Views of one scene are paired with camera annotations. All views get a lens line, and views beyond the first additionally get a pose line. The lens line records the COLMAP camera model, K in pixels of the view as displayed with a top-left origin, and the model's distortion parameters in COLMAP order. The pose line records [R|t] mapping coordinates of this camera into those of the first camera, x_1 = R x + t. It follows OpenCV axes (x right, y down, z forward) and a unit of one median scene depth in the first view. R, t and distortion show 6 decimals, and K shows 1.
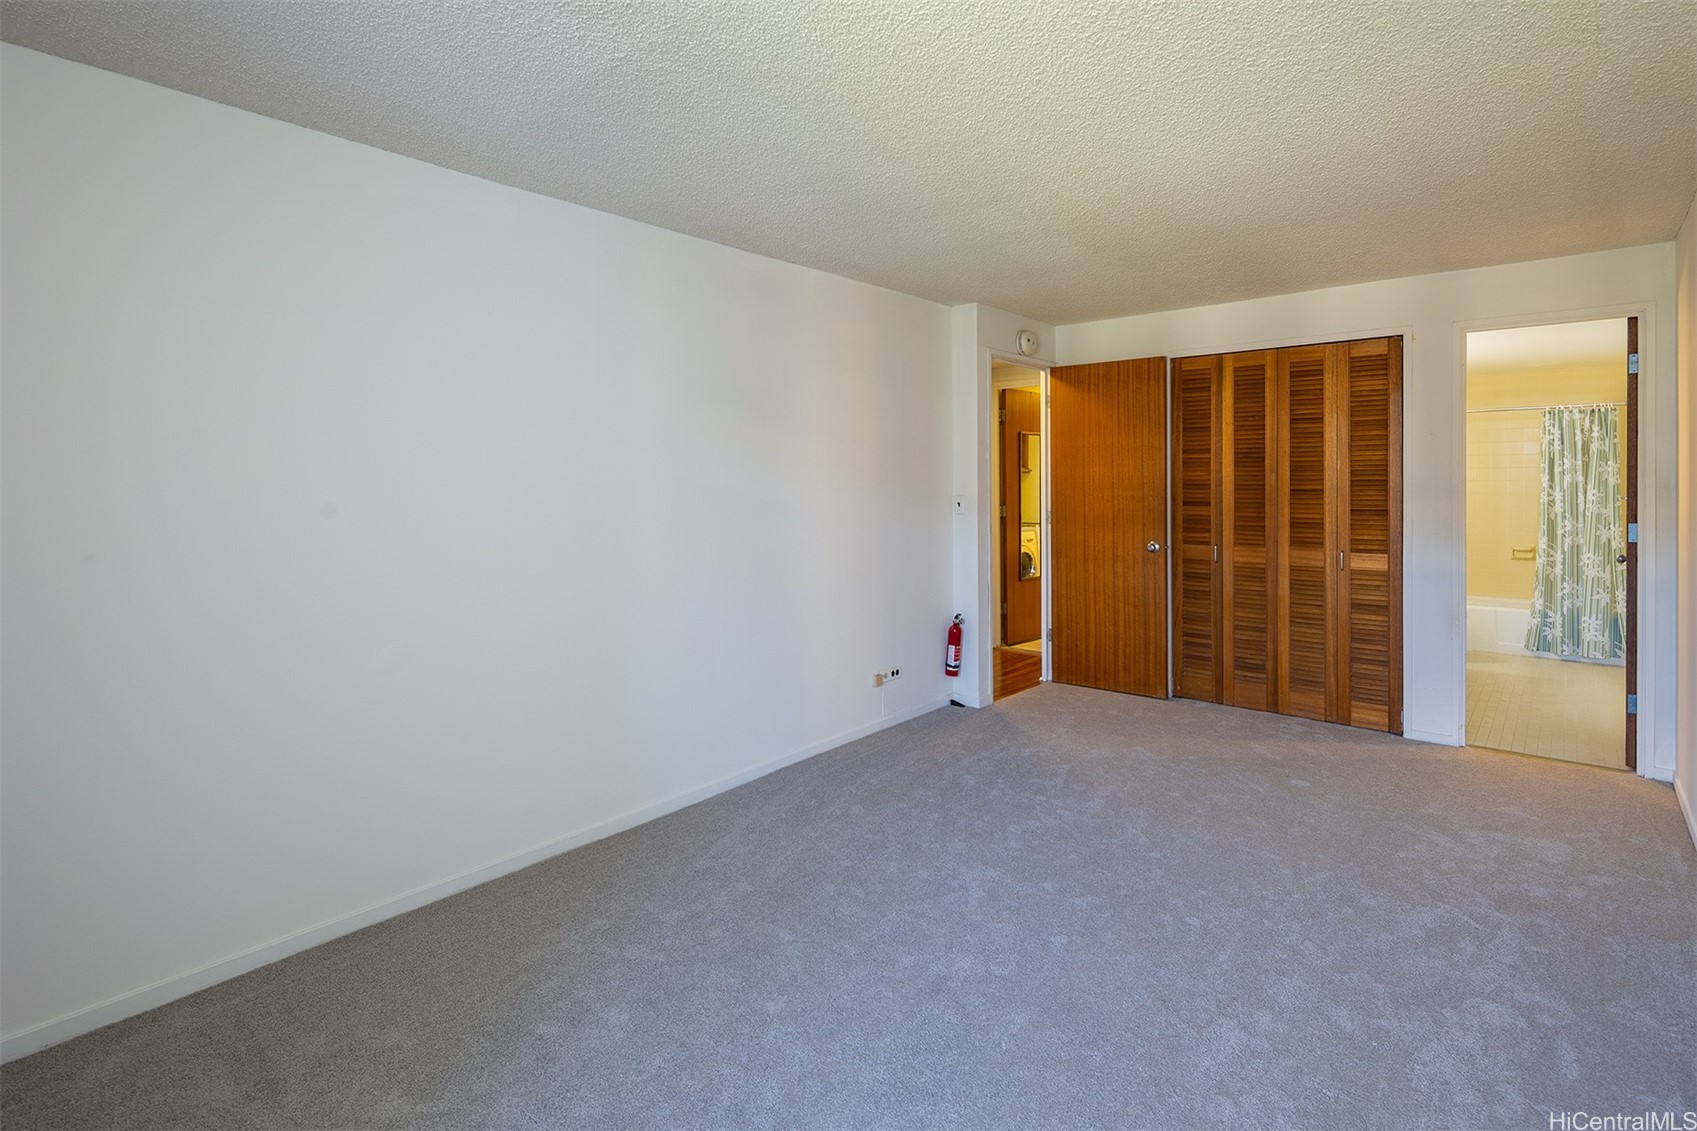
lens RADIAL K [[829.0, 0, 855.8], [0, 829.0, 566.6], [0, 0, 1]] dist [-0.002835, -0.002990]
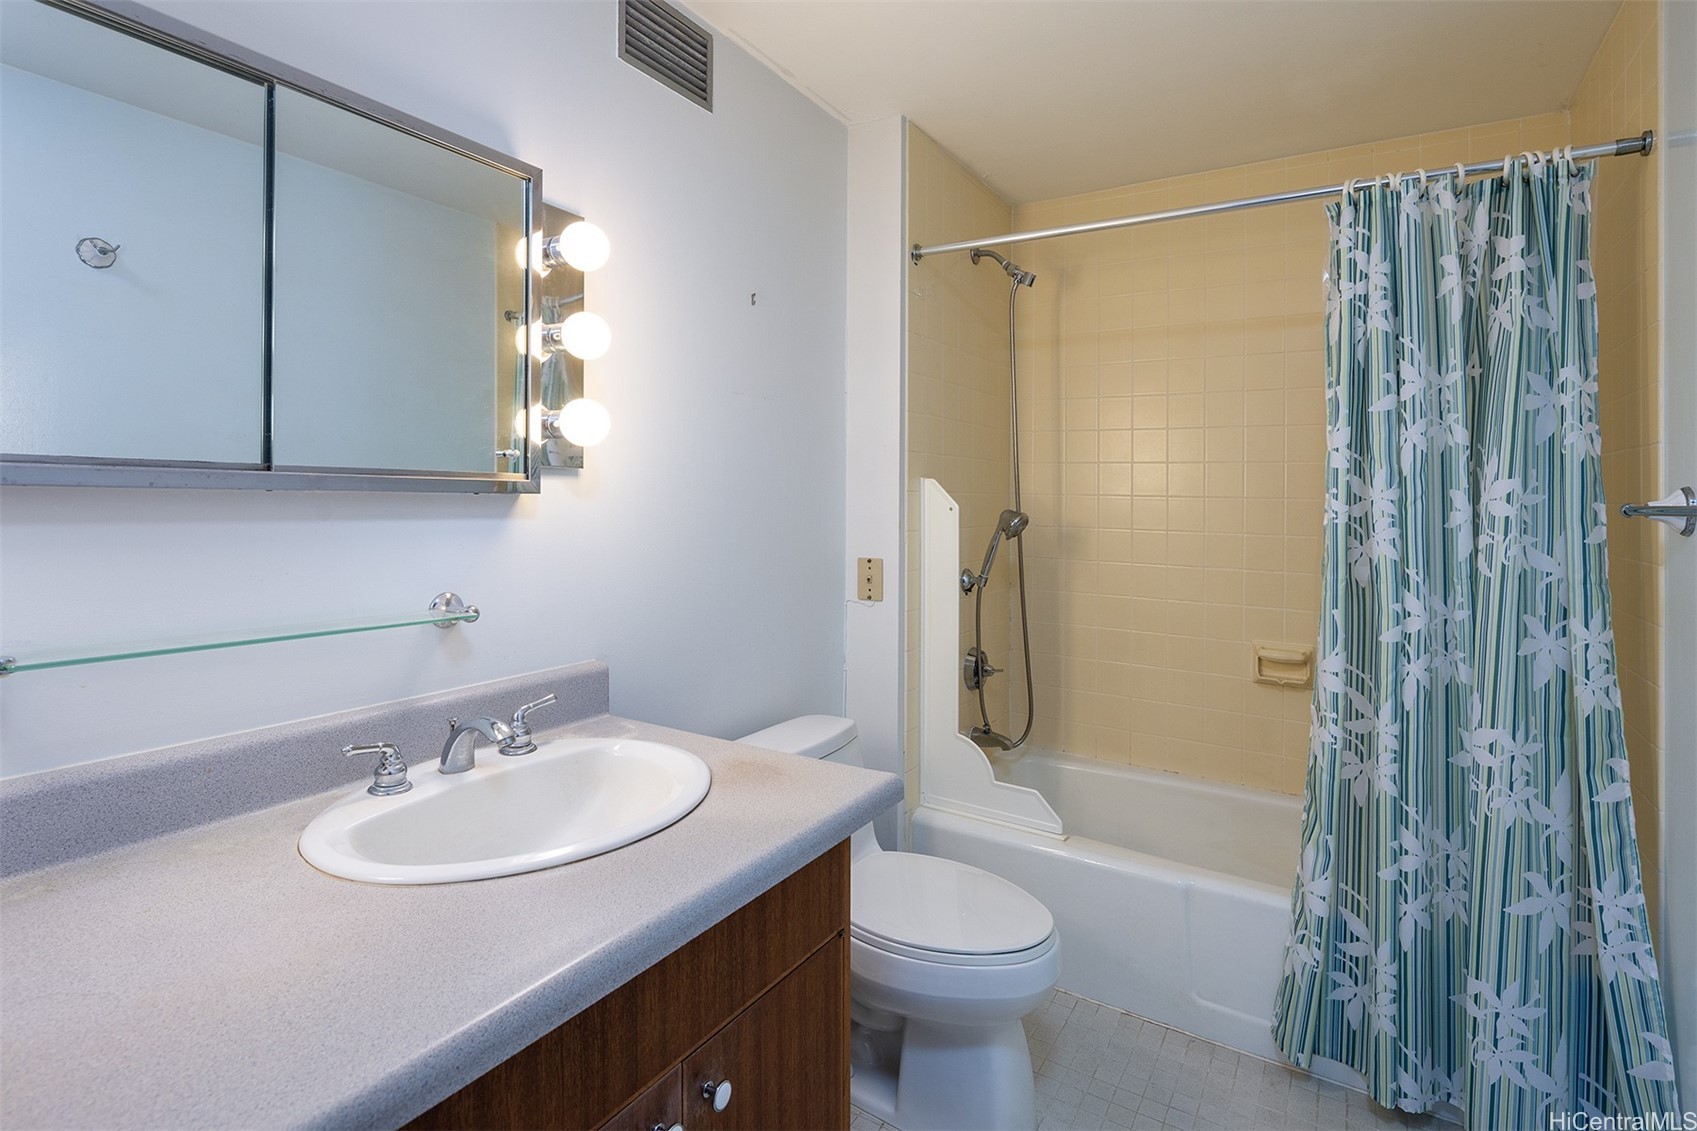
lens RADIAL K [[829.0, 0, 841.7], [0, 829.0, 563.0], [0, 0, 1]] dist [-0.002835, -0.002990]
pose [[0.989571, 0.008220, 0.143809, 0.641681], [-0.006704, 0.999917, -0.011021, -0.061801], [-0.143888, 0.009942, 0.989544, 0.763935]]
